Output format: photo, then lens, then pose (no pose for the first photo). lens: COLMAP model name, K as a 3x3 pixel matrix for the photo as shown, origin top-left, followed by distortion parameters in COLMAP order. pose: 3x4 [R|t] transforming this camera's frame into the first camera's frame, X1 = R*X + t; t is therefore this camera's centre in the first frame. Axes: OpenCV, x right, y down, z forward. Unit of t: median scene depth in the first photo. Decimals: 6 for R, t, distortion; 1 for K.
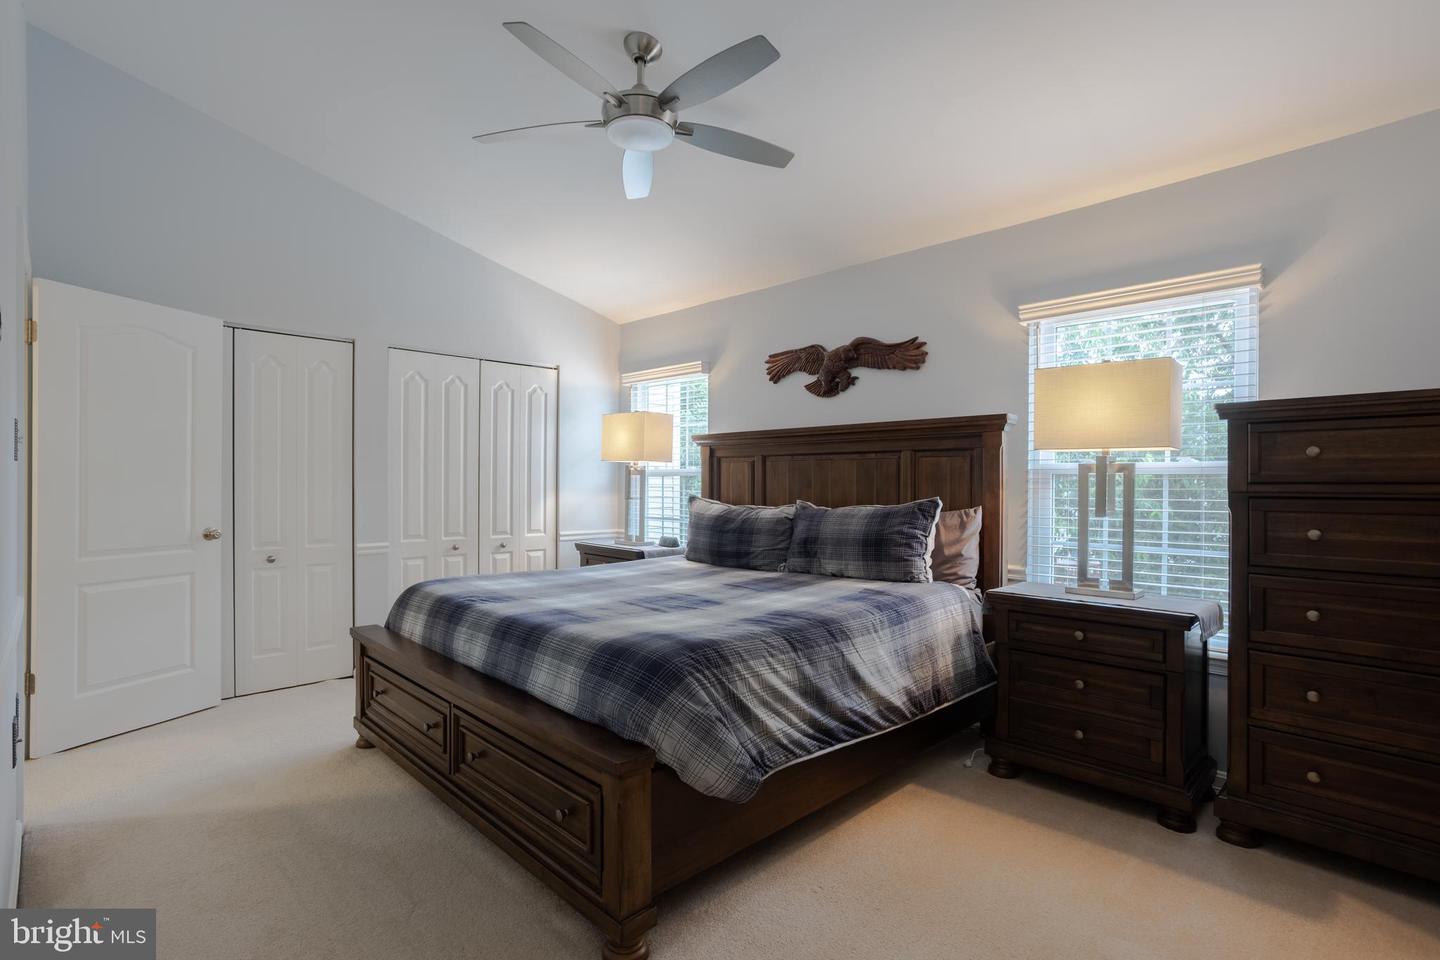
lens RADIAL K [[684.9, 0, 720.0], [0, 684.9, 480.0], [0, 0, 1]] dist [-0.061242, 0.034905]
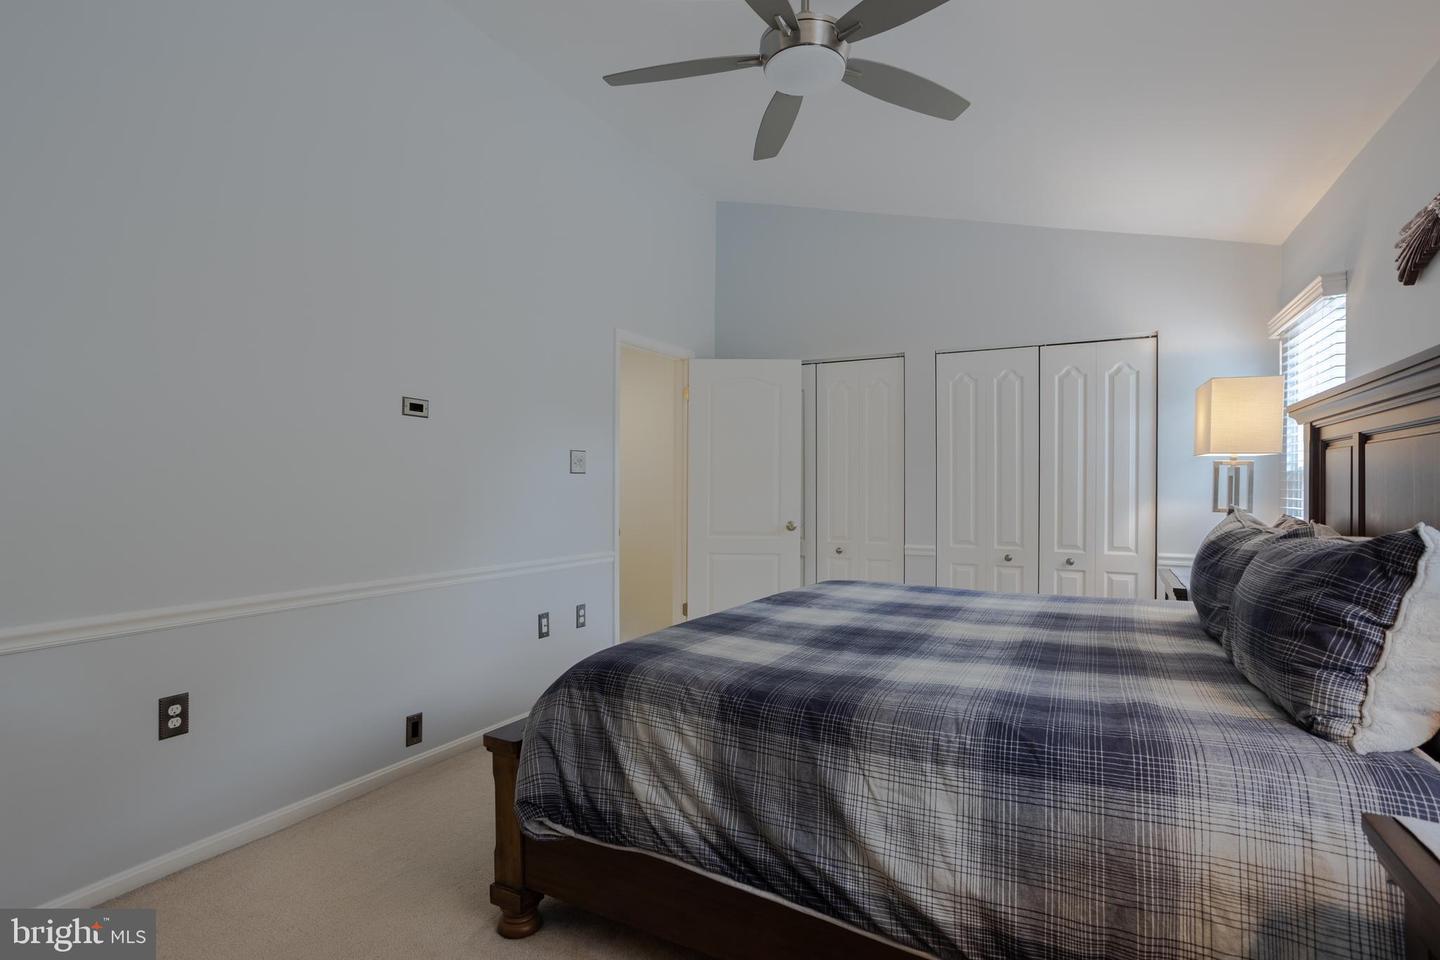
lens RADIAL K [[684.9, 0, 720.0], [0, 684.9, 480.0], [0, 0, 1]] dist [-0.061242, 0.034905]
pose [[0.309910, -0.009803, -0.950715, 0.459378], [0.000633, 0.999949, -0.010104, 0.004592], [0.950766, 0.002530, 0.309900, 0.454994]]
